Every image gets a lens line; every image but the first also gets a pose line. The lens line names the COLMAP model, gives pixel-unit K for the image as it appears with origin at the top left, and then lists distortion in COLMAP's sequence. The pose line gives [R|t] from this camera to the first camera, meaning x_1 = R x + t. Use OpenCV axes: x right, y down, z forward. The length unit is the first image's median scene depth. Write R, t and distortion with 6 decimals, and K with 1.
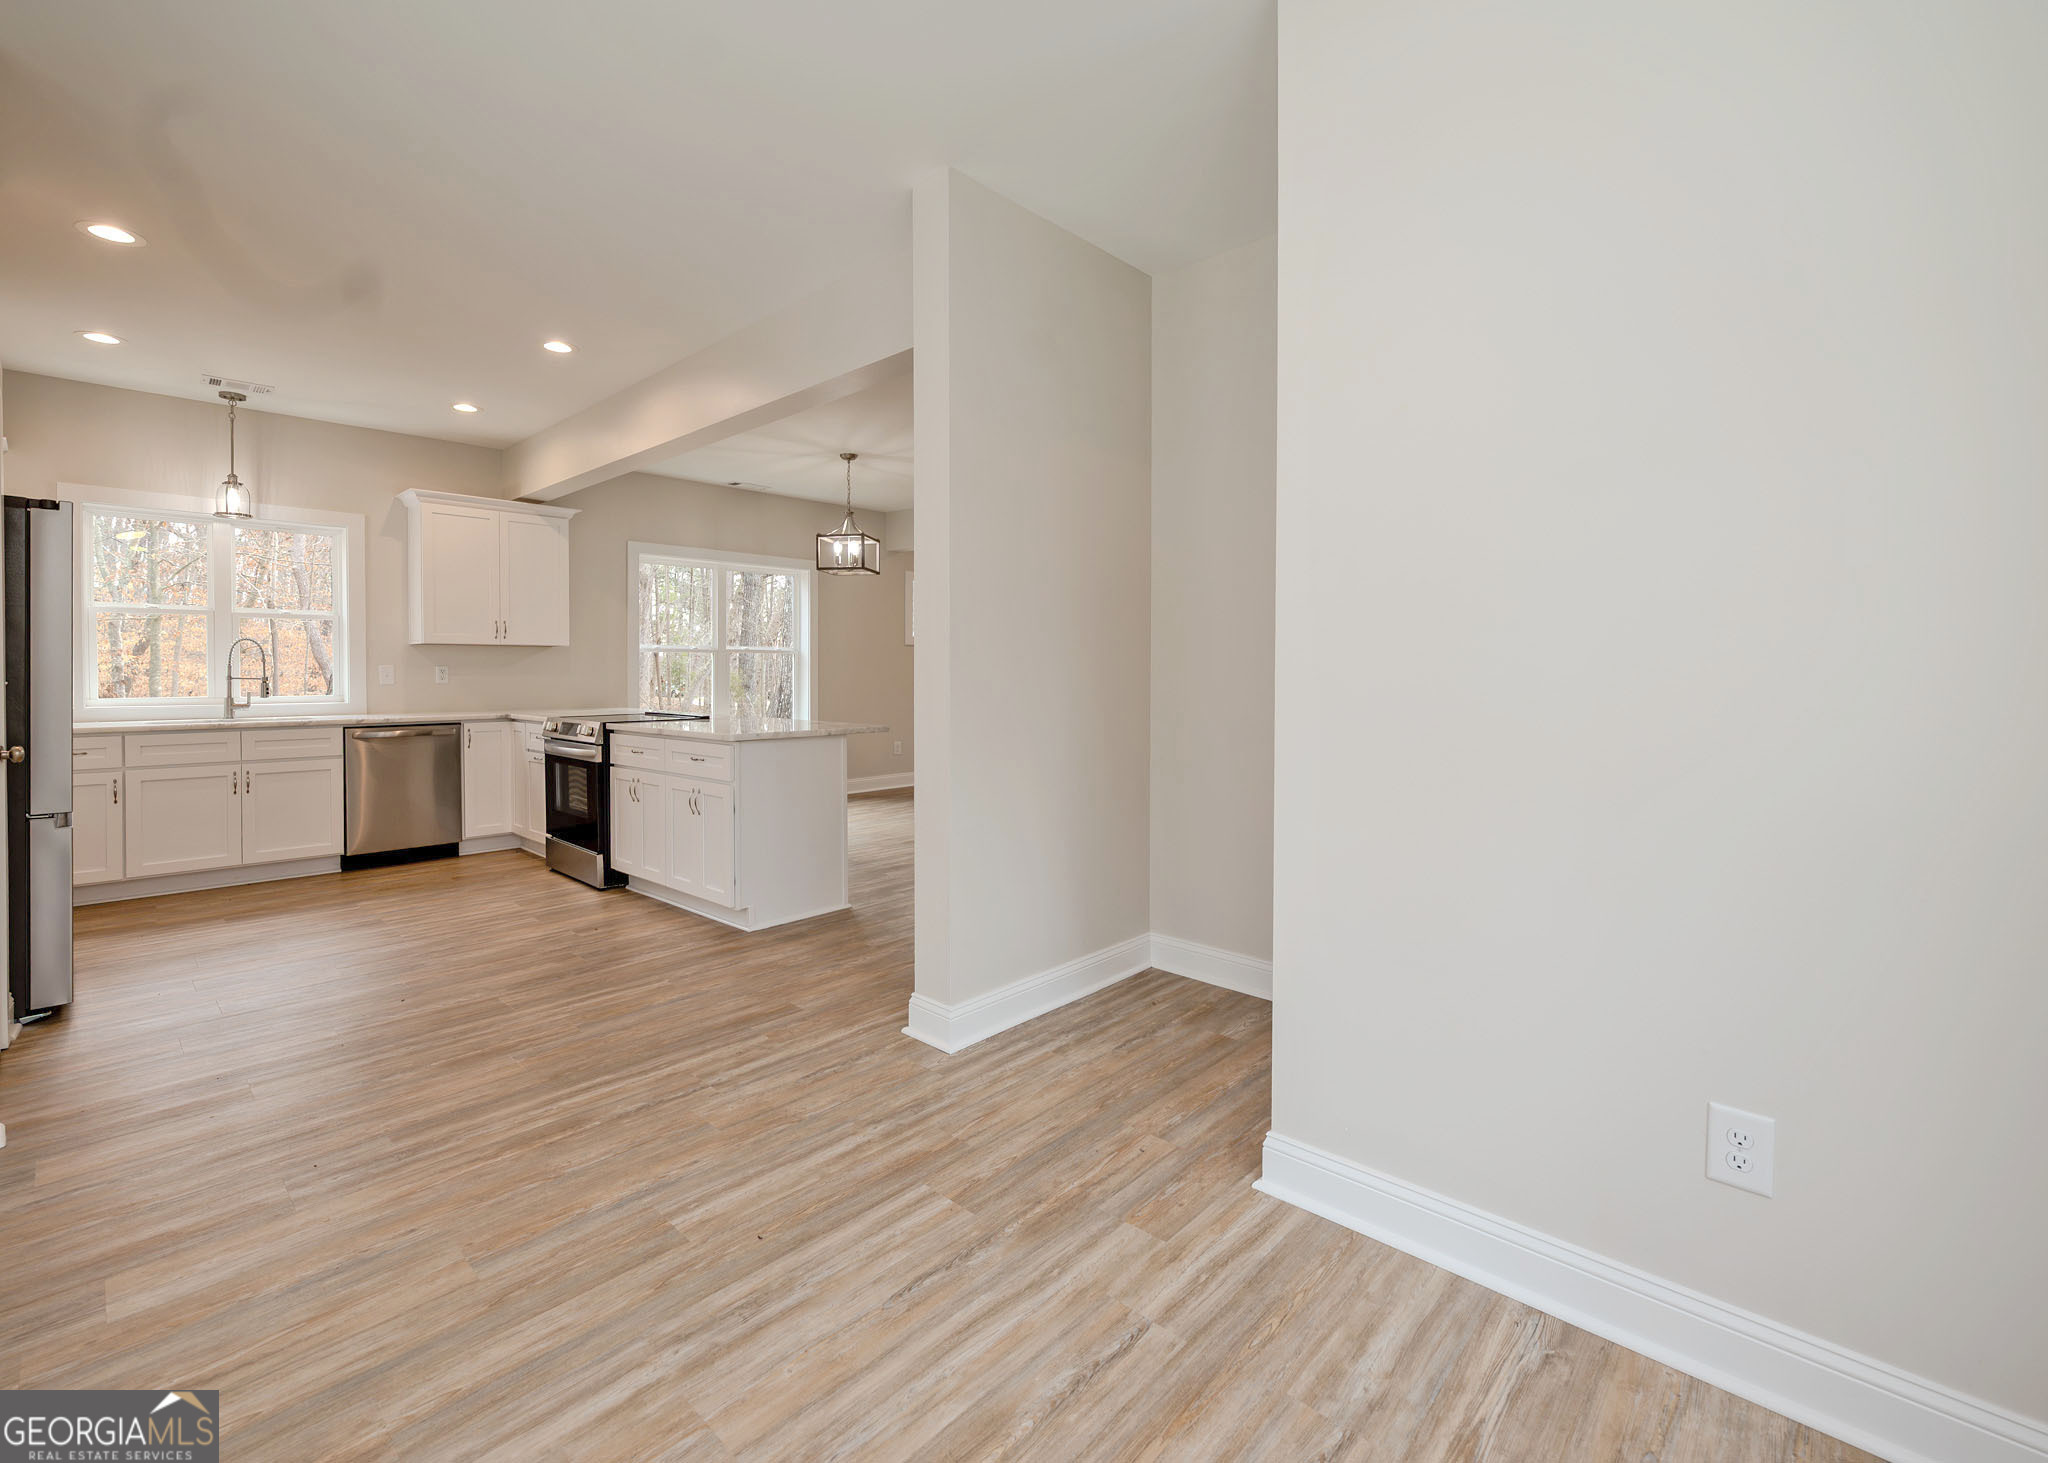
lens RADIAL K [[881.4, 0, 1076.4], [0, 881.4, 687.7], [0, 0, 1]] dist [-0.002808, 0.000659]
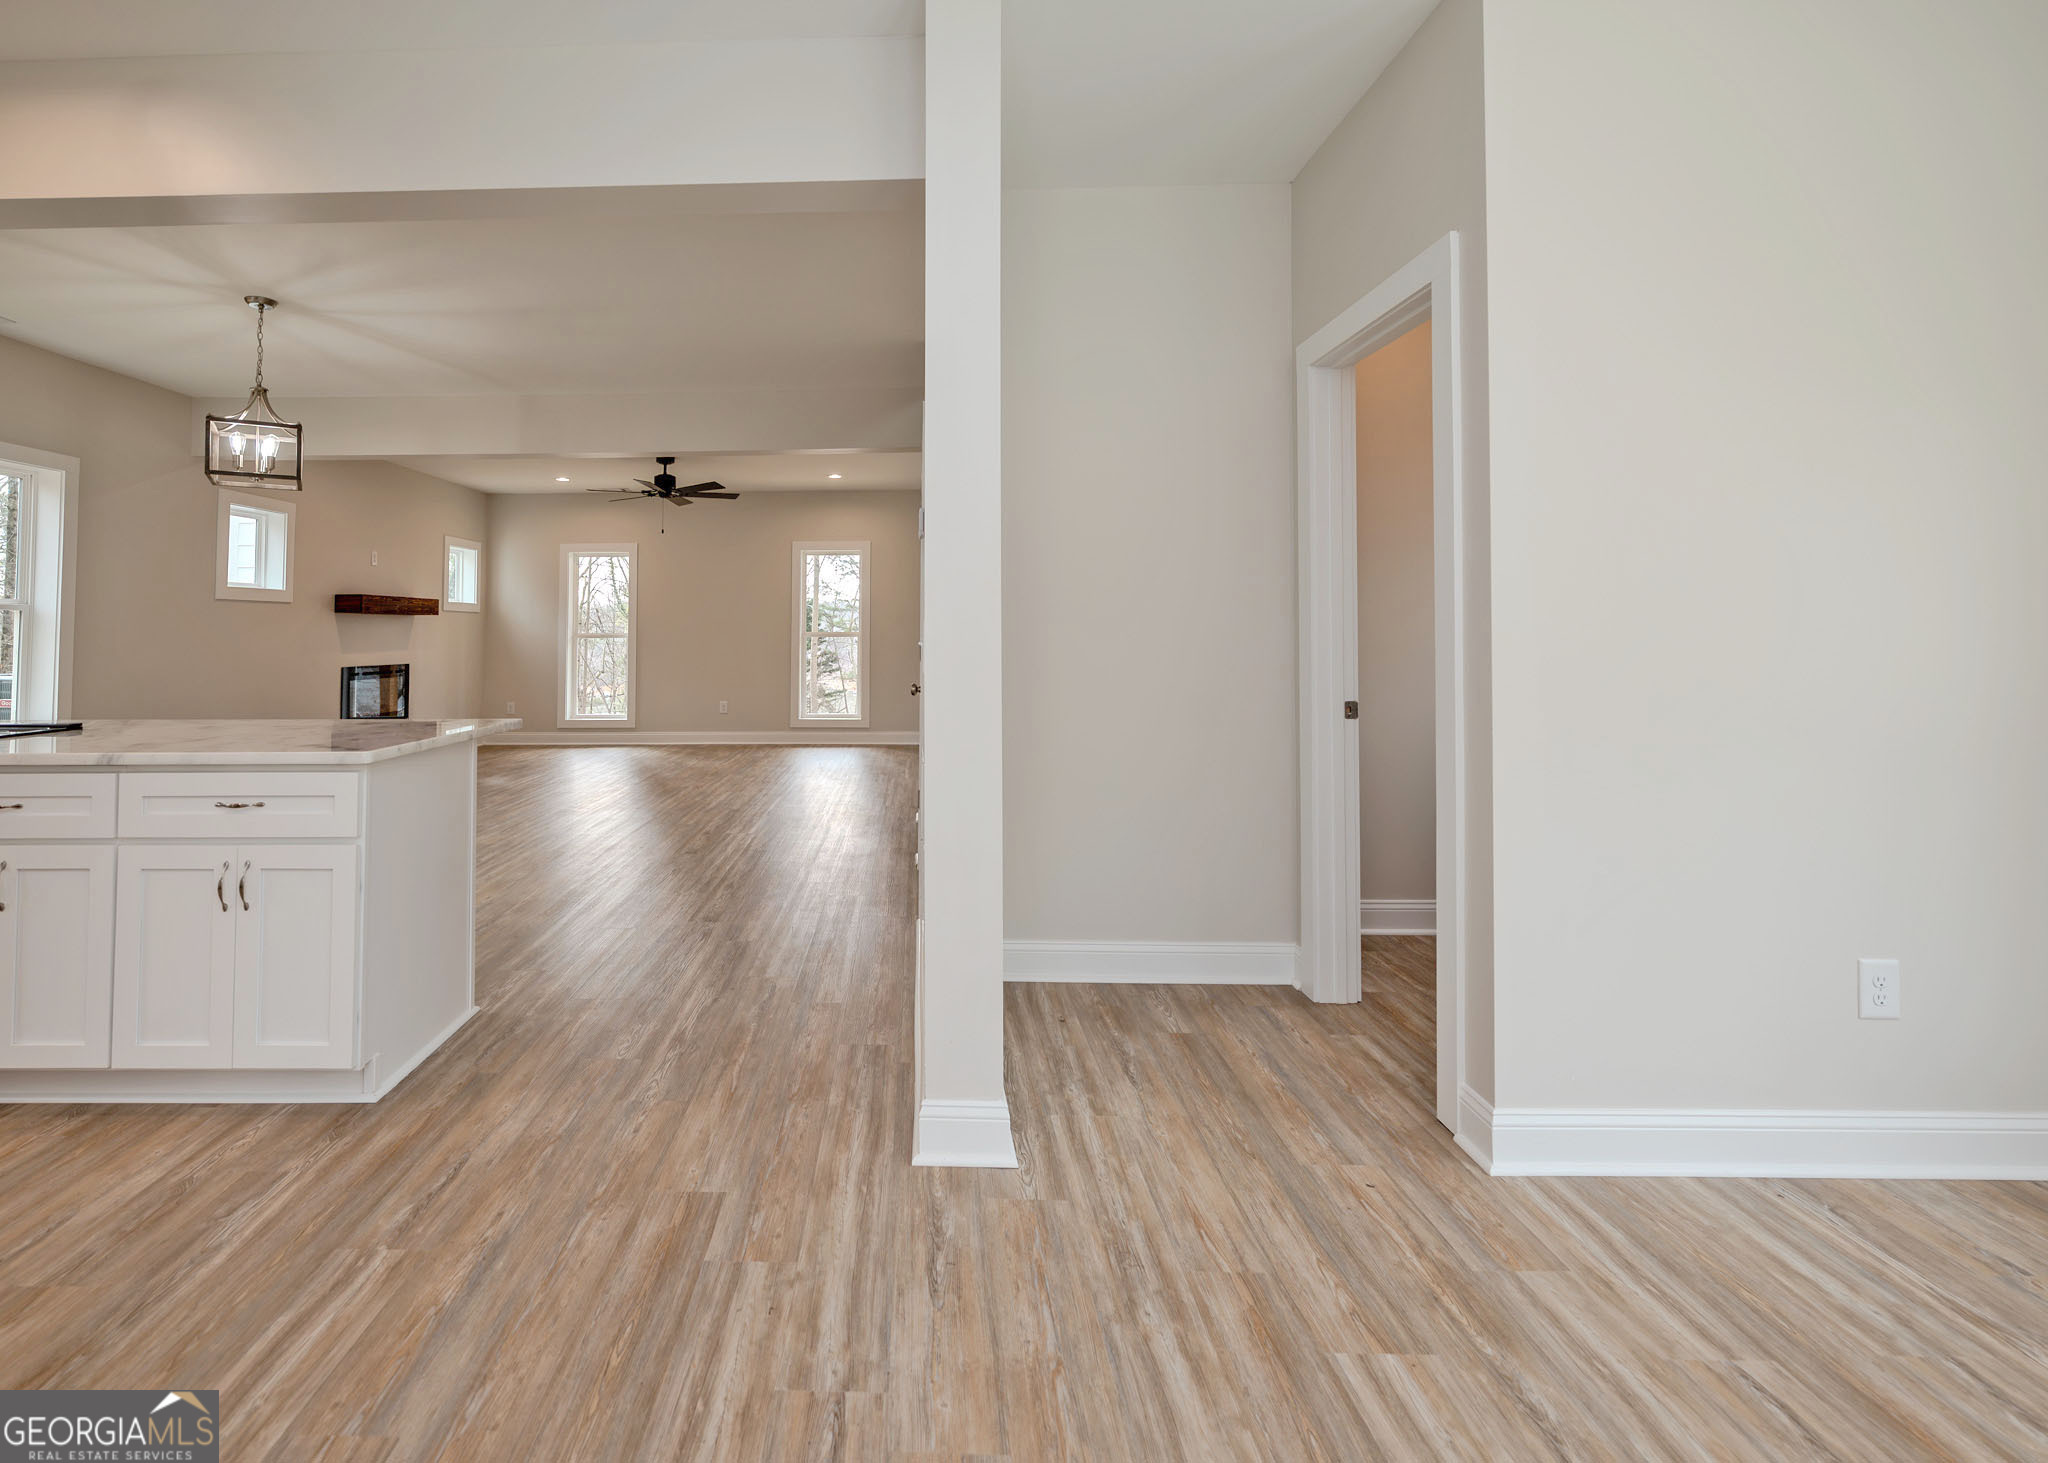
lens RADIAL K [[881.4, 0, 895.6], [0, 881.4, 627.1], [0, 0, 1]] dist [-0.002808, 0.000659]
pose [[0.770842, 0.003061, 0.637020, -0.702798], [0.017718, 0.999499, -0.026243, -0.006961], [-0.636780, 0.031516, 0.770401, 0.516439]]
